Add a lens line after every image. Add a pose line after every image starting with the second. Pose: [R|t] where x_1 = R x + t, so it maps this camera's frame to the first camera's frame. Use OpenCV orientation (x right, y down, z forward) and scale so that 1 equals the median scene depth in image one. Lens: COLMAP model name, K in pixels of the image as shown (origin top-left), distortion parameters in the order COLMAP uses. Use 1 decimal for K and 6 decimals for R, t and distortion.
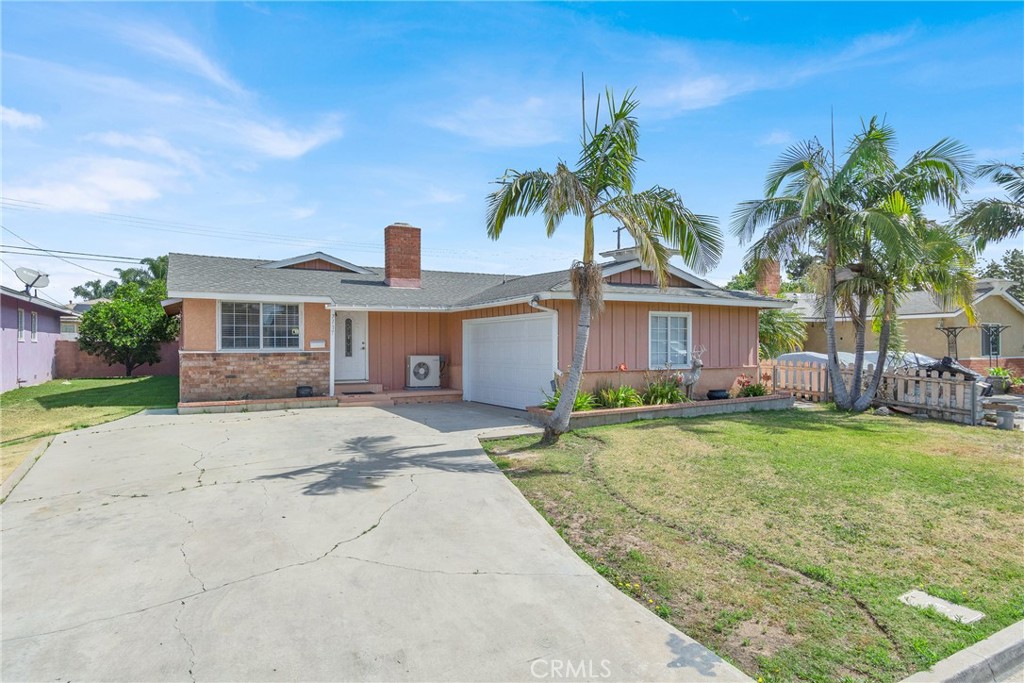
lens RADIAL K [[609.6, 0, 512.0], [0, 609.6, 341.5], [0, 0, 1]] dist [-0.001252, -0.000141]
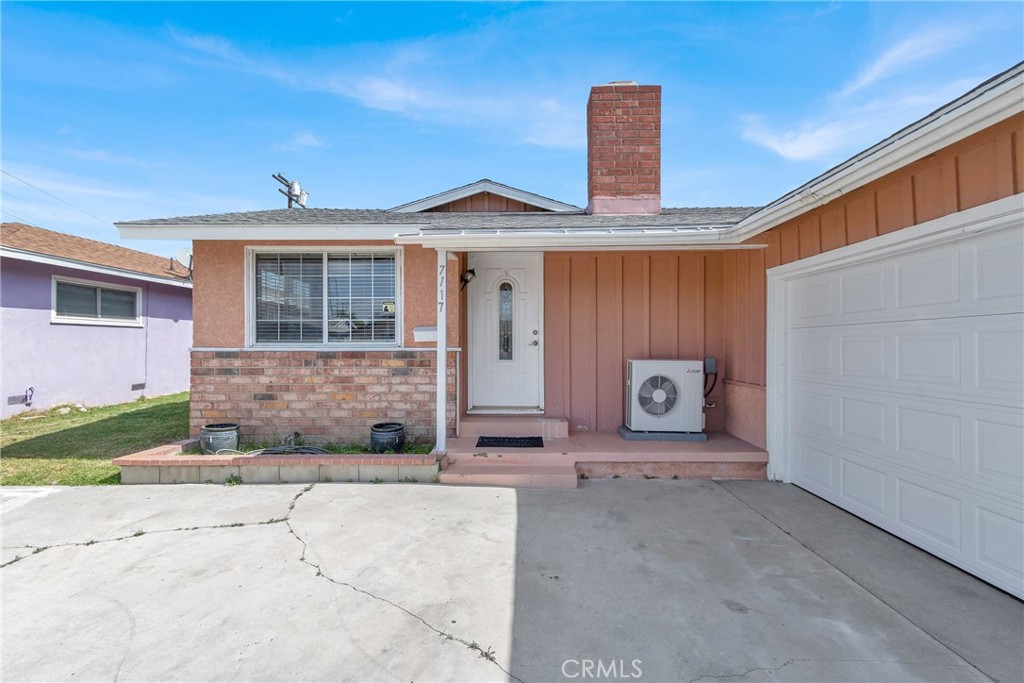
lens RADIAL K [[457.9, 0, 518.0], [0, 457.9, 341.5], [0, 0, 1]] dist [-0.000975, -0.000094]
pose [[0.868808, 0.000900, -0.495148, -0.080449], [0.001872, 0.999985, 0.005102, 0.008650], [0.495145, -0.005360, 0.868794, 0.726866]]
